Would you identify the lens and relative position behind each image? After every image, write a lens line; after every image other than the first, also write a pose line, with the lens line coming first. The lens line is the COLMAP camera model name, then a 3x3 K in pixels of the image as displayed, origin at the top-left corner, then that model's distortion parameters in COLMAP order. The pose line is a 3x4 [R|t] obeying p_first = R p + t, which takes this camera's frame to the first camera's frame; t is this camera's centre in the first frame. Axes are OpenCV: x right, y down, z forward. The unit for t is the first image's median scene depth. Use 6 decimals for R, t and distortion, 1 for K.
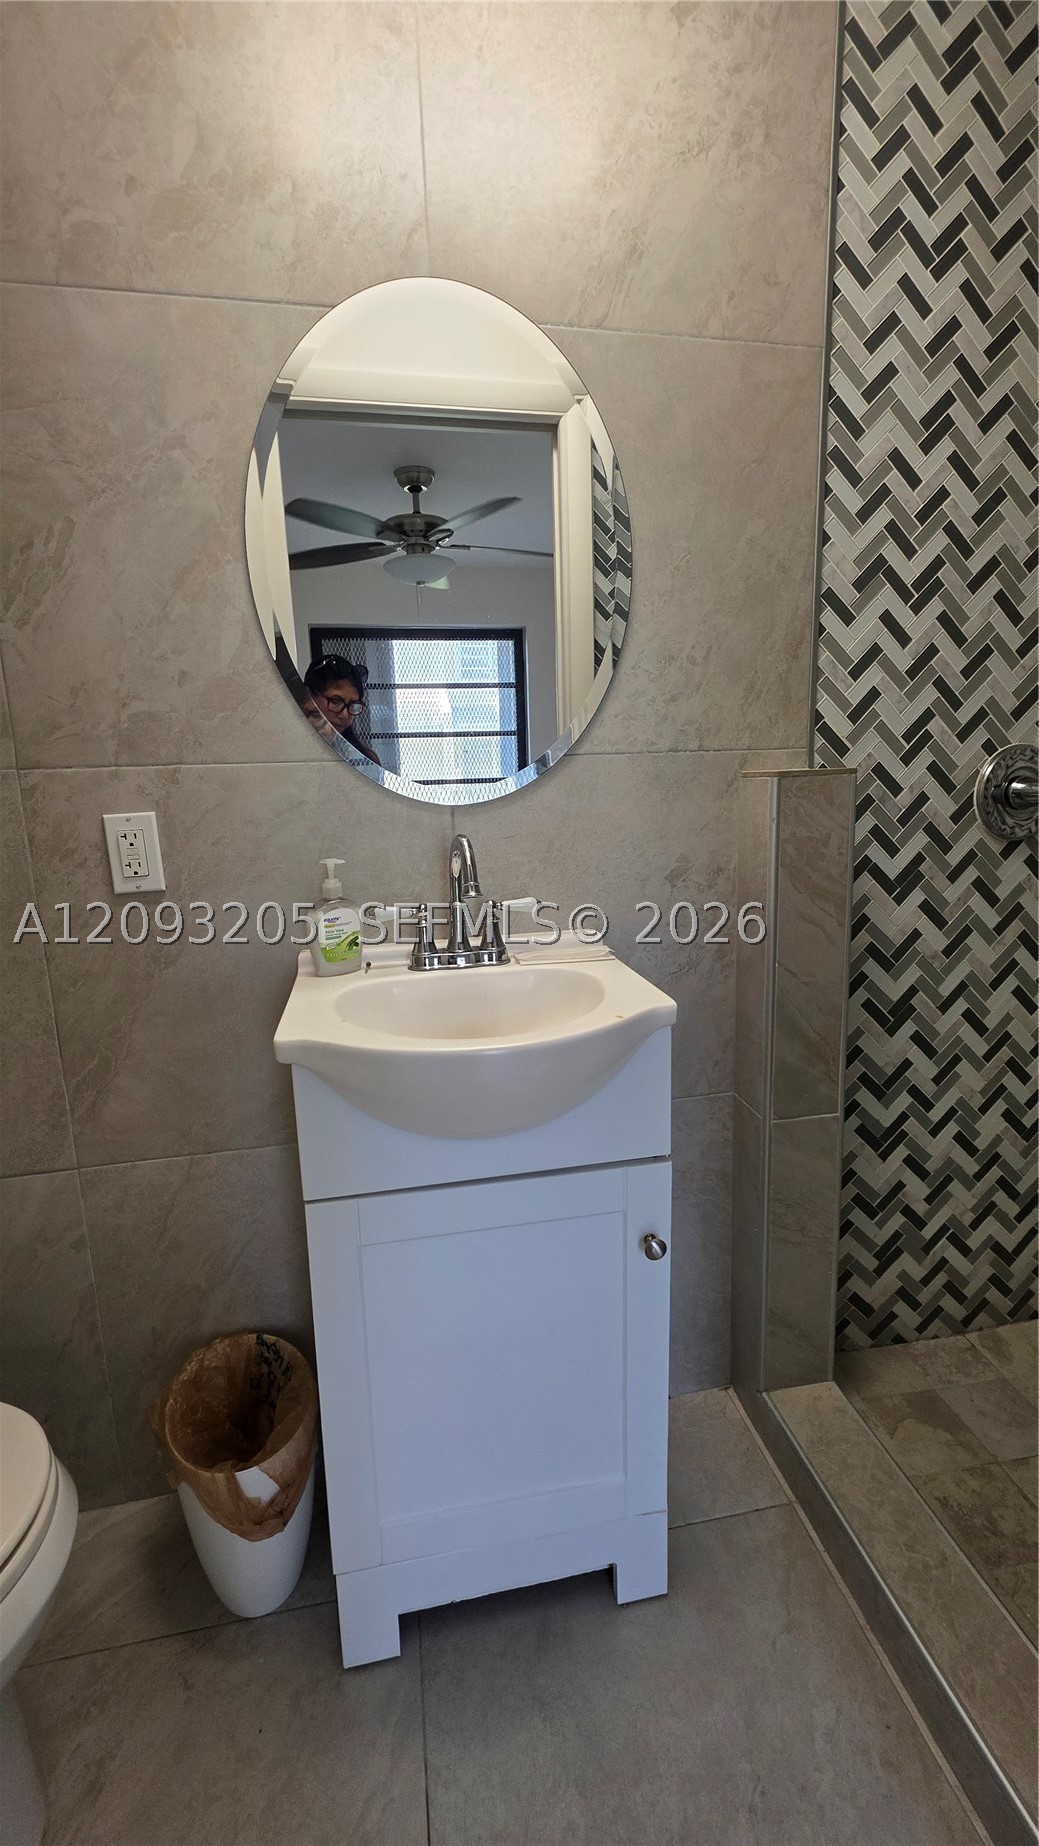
lens RADIAL K [[745.6, 0, 517.3], [0, 745.6, 926.6], [0, 0, 1]] dist [-0.005665, 0.003446]
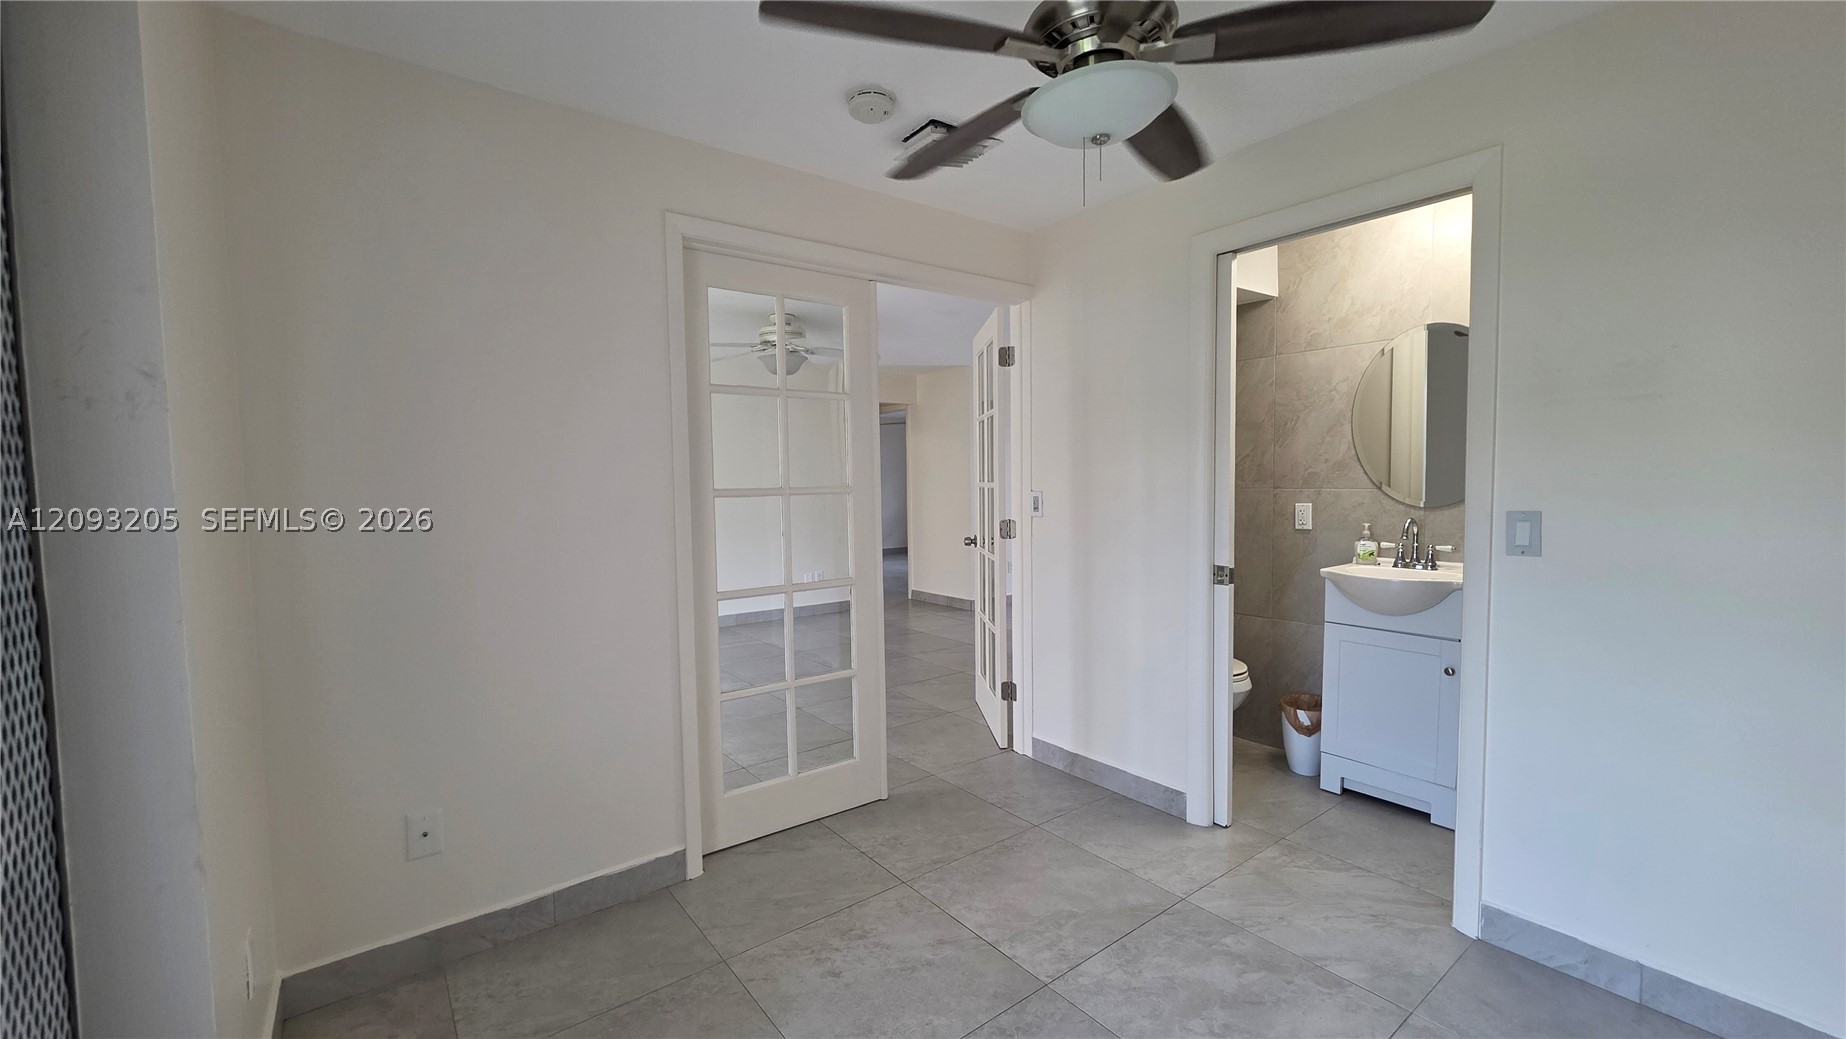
lens RADIAL K [[745.6, 0, 924.7], [0, 745.6, 521.1], [0, 0, 1]] dist [-0.005665, 0.003446]
pose [[0.477122, 0.076938, -0.875463, 1.459221], [-0.161540, 0.986865, -0.001310, 0.180251], [0.863863, 0.142047, 0.483284, -1.866563]]
